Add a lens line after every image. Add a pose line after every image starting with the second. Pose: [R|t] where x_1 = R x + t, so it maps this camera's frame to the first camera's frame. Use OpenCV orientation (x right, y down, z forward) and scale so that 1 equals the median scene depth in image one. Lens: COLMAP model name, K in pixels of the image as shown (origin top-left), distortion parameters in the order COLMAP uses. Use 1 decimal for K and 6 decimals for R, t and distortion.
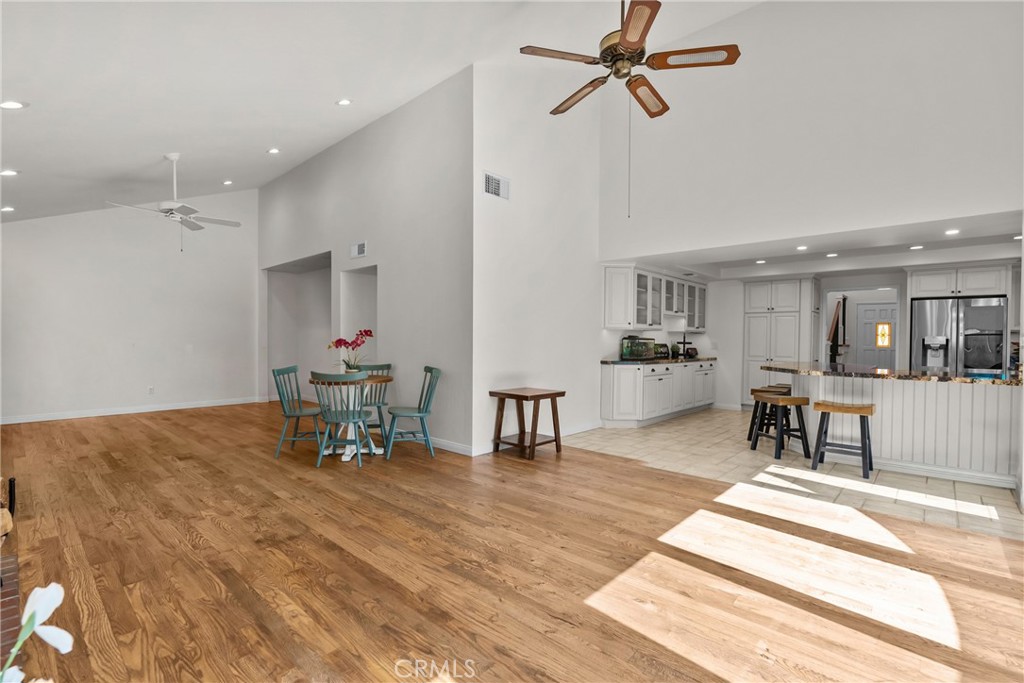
lens RADIAL K [[463.6, 0, 511.2], [0, 463.6, 345.3], [0, 0, 1]] dist [0.001478, 0.000463]
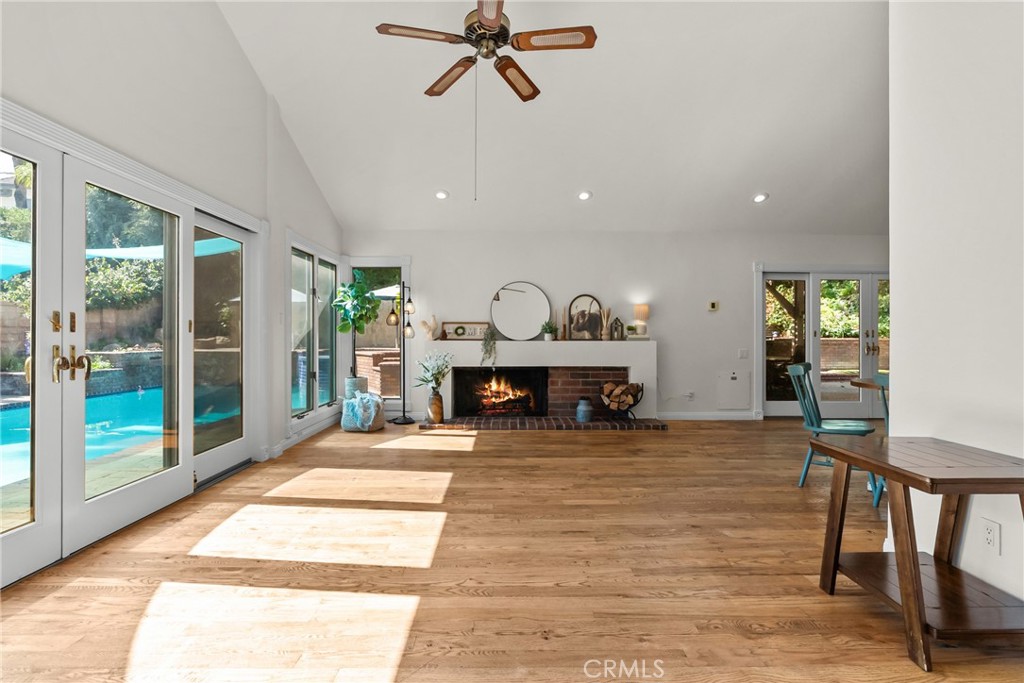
lens RADIAL K [[463.6, 0, 512.3], [0, 463.6, 342.3], [0, 0, 1]] dist [0.001478, 0.000463]
pose [[-0.732550, -0.009601, -0.680646, 0.856158], [-0.010893, 0.999938, -0.002381, 0.035848], [0.680626, 0.005670, -0.732609, 1.741752]]
